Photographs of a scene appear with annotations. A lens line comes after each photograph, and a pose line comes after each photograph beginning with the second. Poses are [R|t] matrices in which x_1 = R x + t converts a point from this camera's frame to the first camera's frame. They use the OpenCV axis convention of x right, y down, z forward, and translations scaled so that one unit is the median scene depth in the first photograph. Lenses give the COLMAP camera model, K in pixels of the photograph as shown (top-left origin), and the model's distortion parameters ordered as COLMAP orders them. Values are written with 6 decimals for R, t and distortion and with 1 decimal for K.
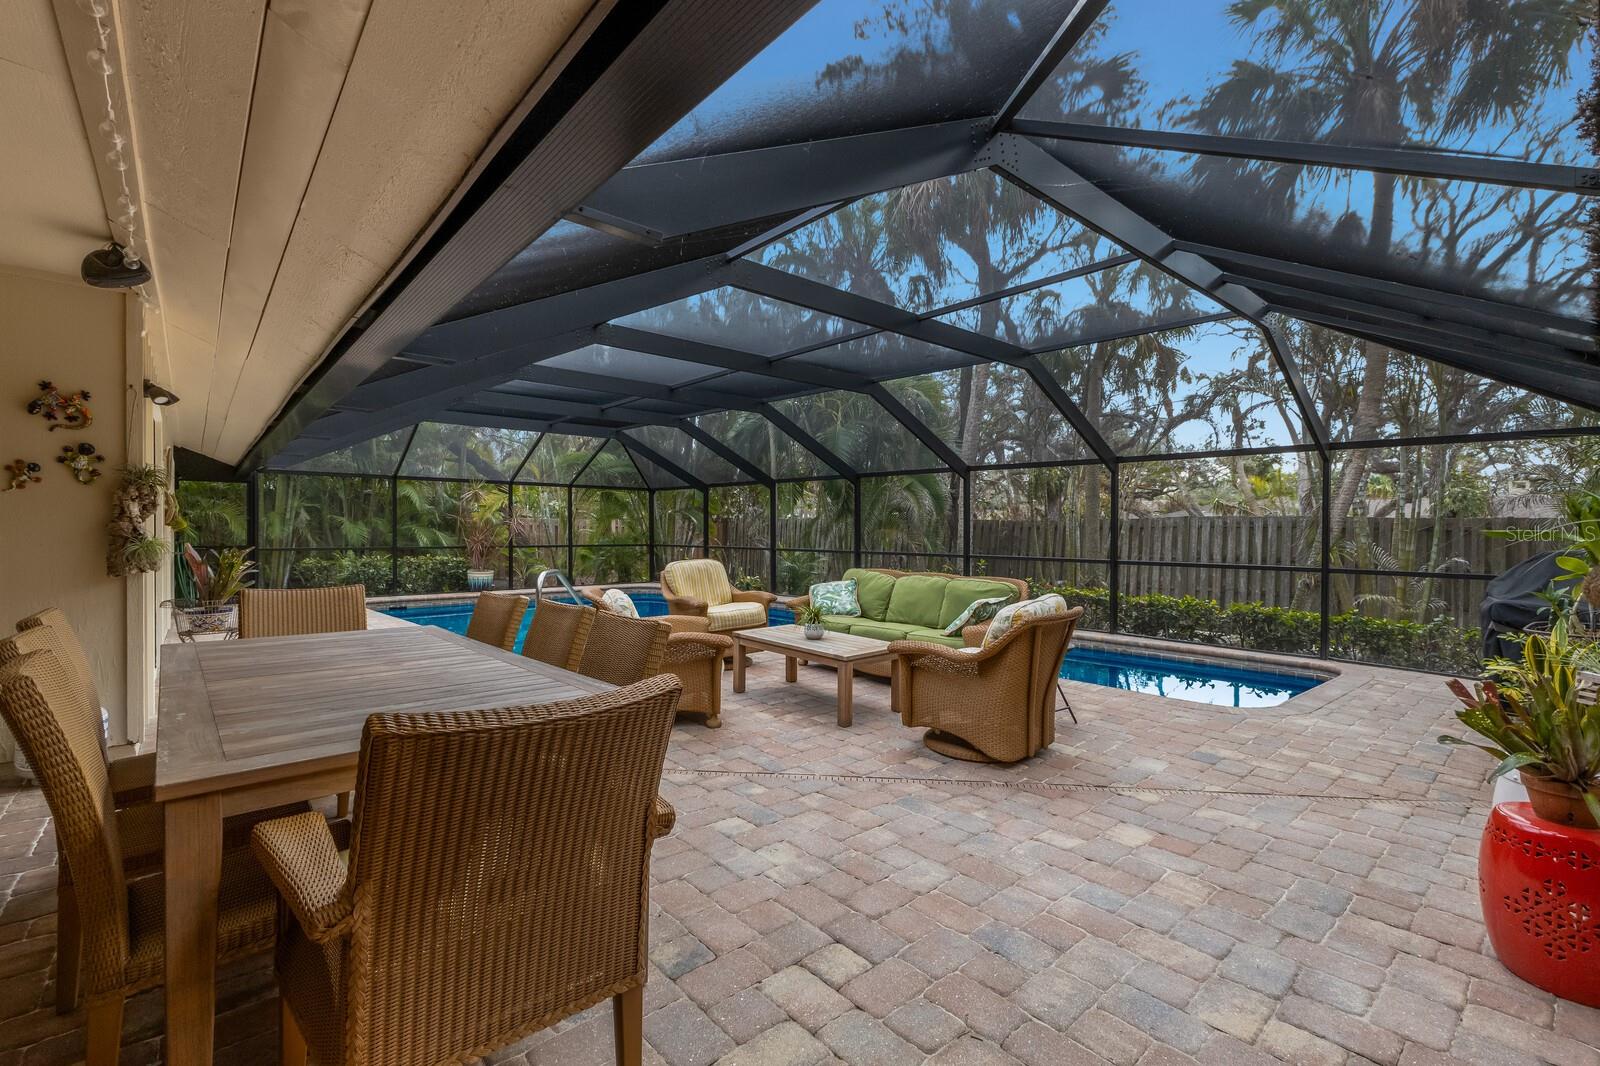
lens RADIAL K [[694.3, 0, 799.6], [0, 694.3, 531.1], [0, 0, 1]] dist [0.019908, -0.001489]
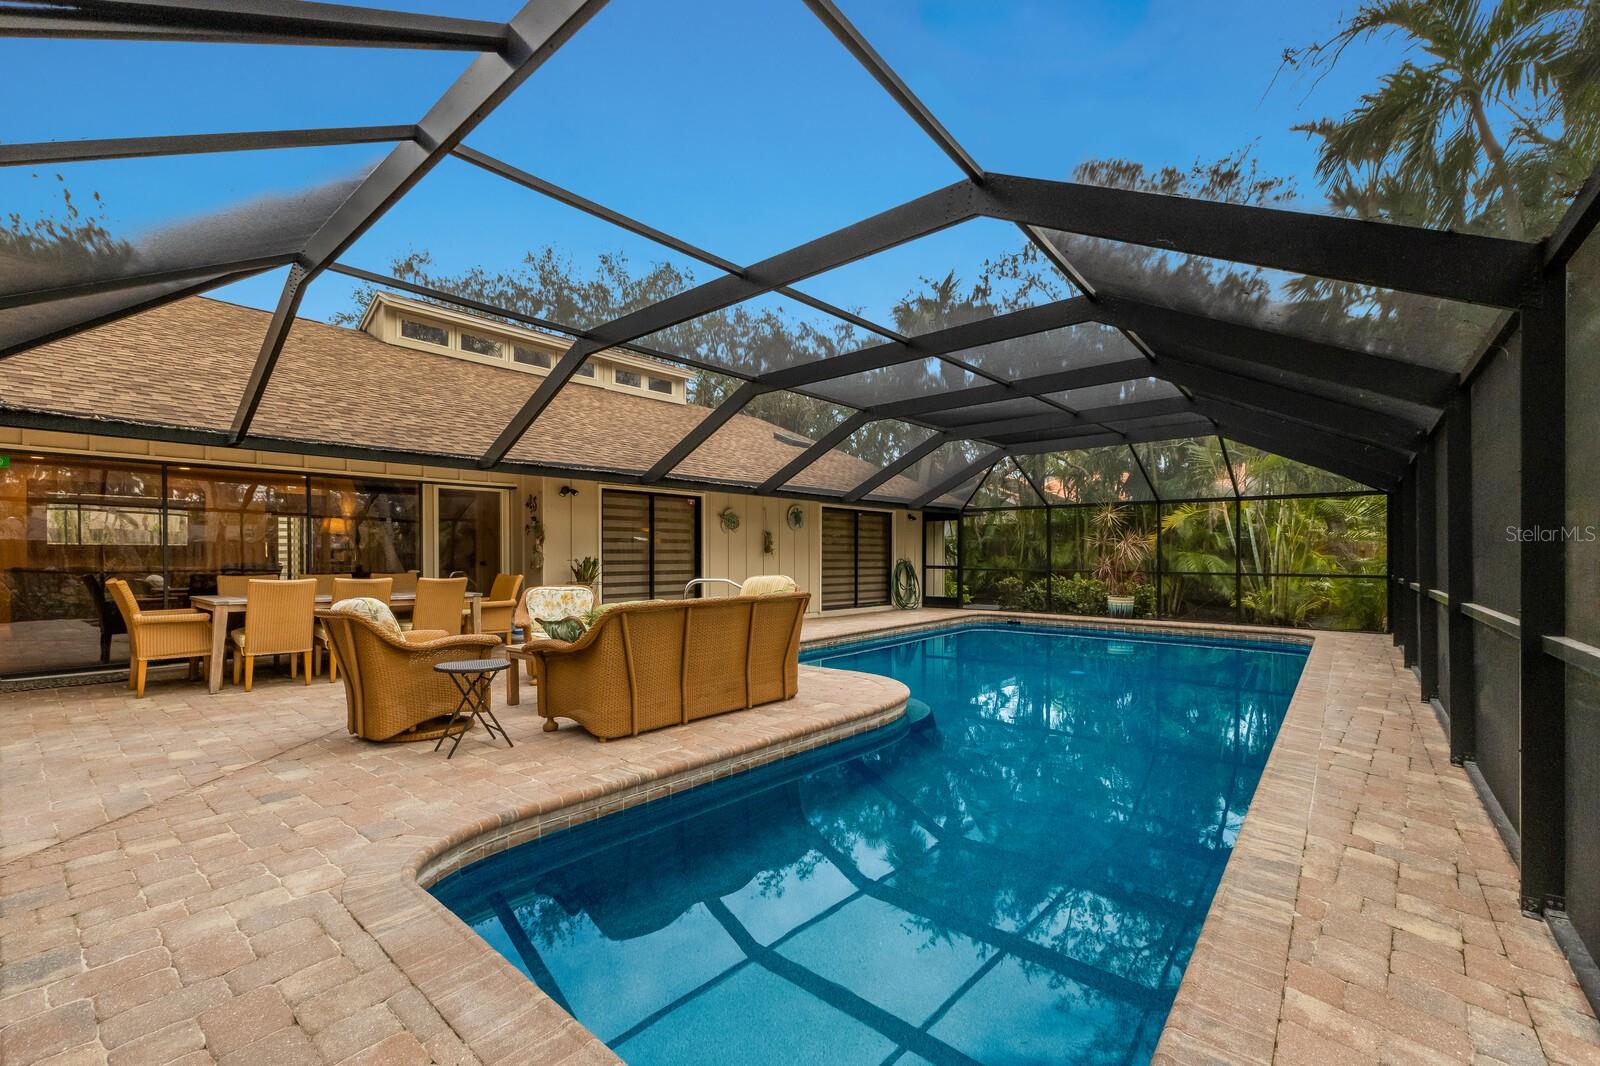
lens RADIAL K [[657.4, 0, 799.7], [0, 657.4, 544.2], [0, 0, 1]] dist [0.001354, 0.000103]
pose [[0.162217, -0.026113, -0.986409, 1.501122], [-0.001167, 0.999644, -0.026655, 0.025504], [0.986754, 0.005475, 0.162129, 1.501602]]
